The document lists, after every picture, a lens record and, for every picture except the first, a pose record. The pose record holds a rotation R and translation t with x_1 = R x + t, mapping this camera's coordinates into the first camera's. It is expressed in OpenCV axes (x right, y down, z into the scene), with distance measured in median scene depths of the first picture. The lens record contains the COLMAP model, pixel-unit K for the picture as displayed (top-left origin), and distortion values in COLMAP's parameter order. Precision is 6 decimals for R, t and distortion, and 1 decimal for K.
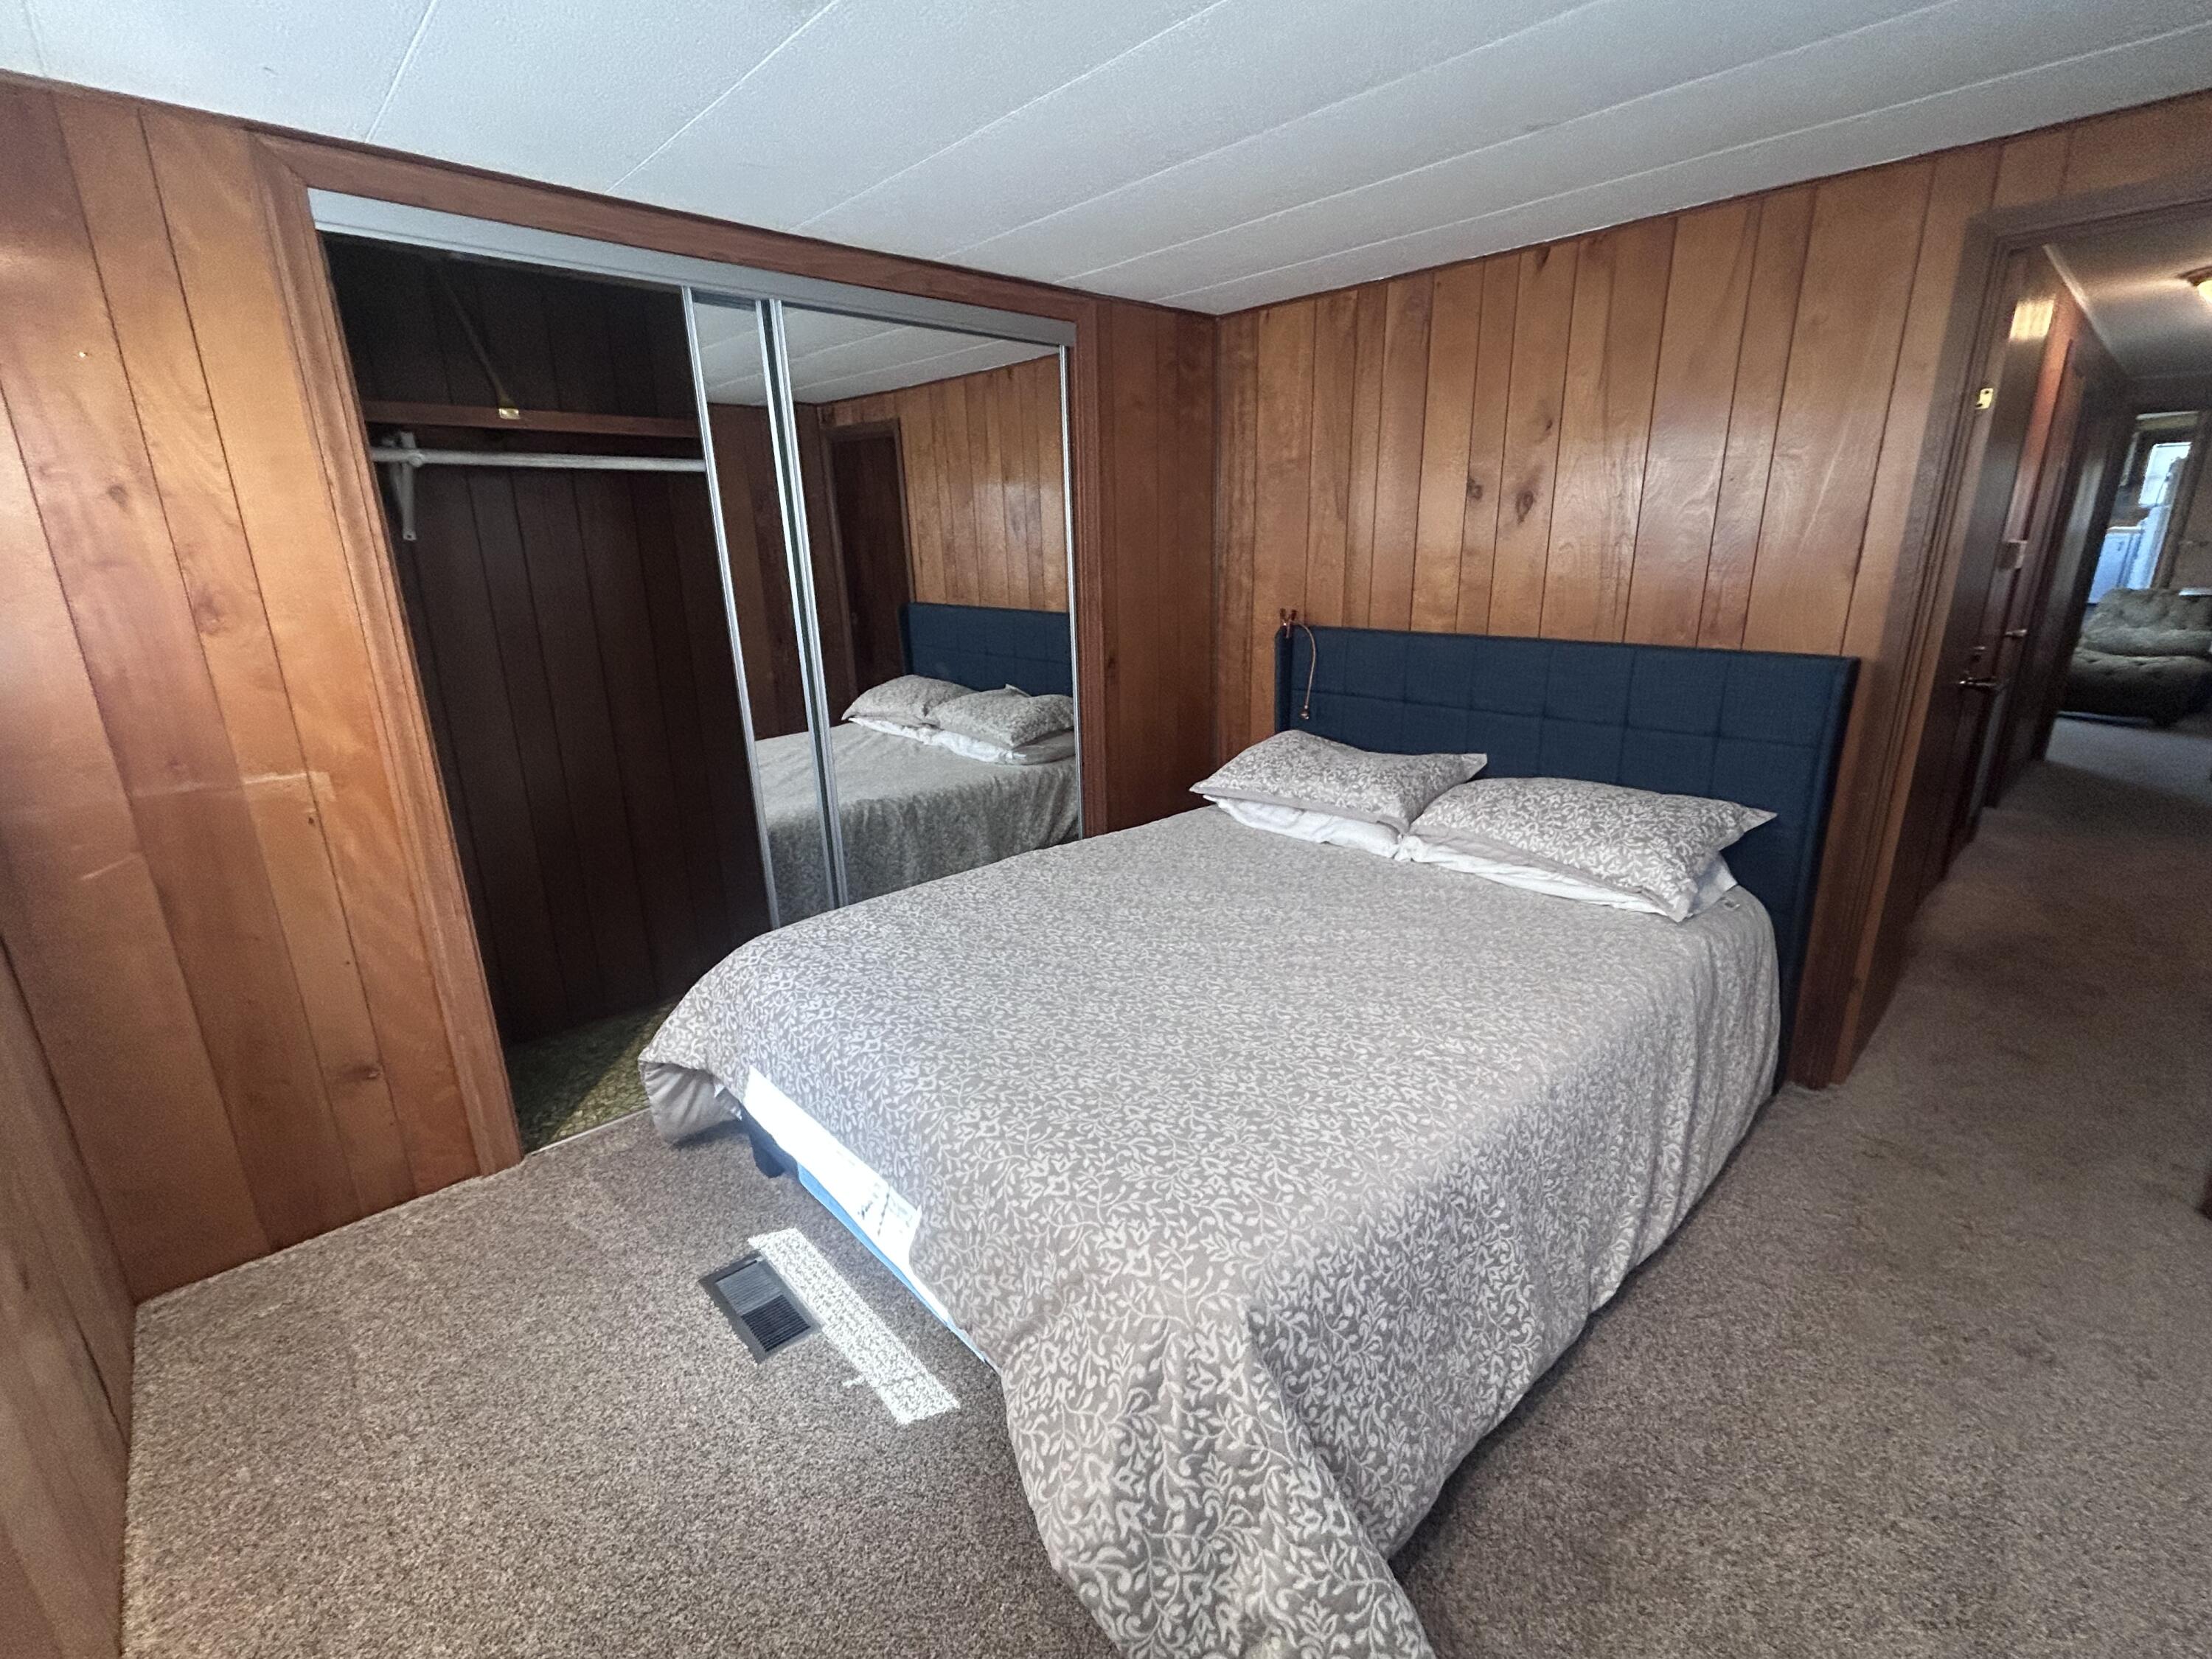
lens RADIAL K [[972.8, 0, 1110.2], [0, 972.8, 827.6], [0, 0, 1]] dist [-0.000271, 0.000778]
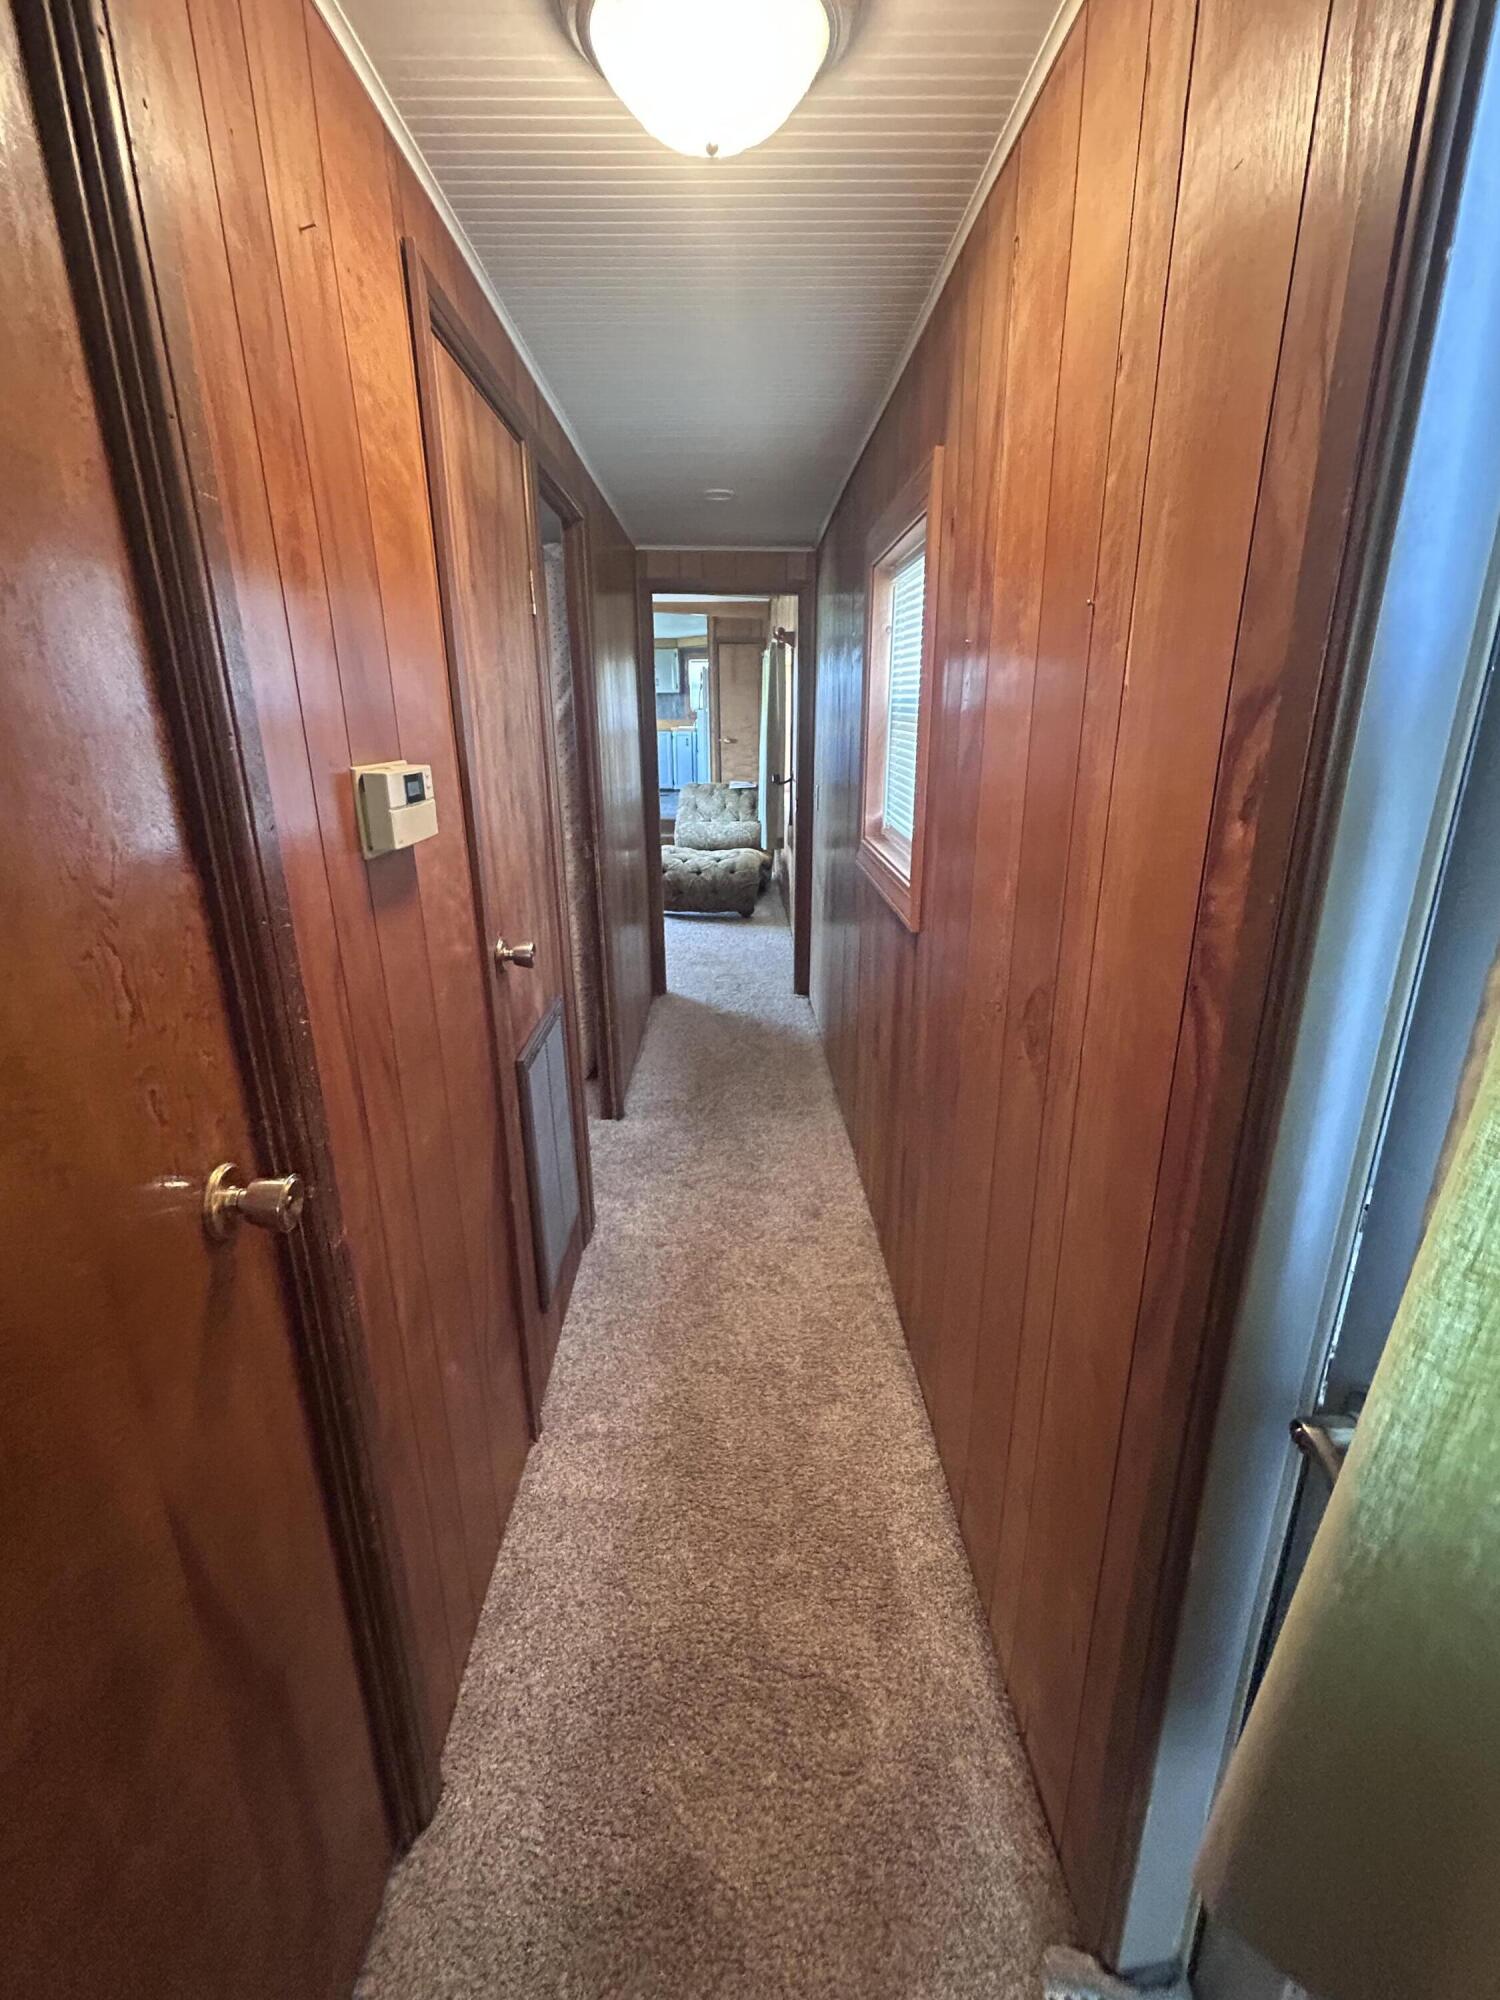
lens RADIAL K [[879.6, 0, 750.0], [0, 879.6, 1001.8], [0, 0, 1]] dist [-0.000271, 0.000778]
pose [[0.664808, -0.217524, 0.714642, 0.369121], [0.214918, 0.971912, 0.095901, -0.098174], [-0.715430, 0.089833, 0.692885, 0.333655]]
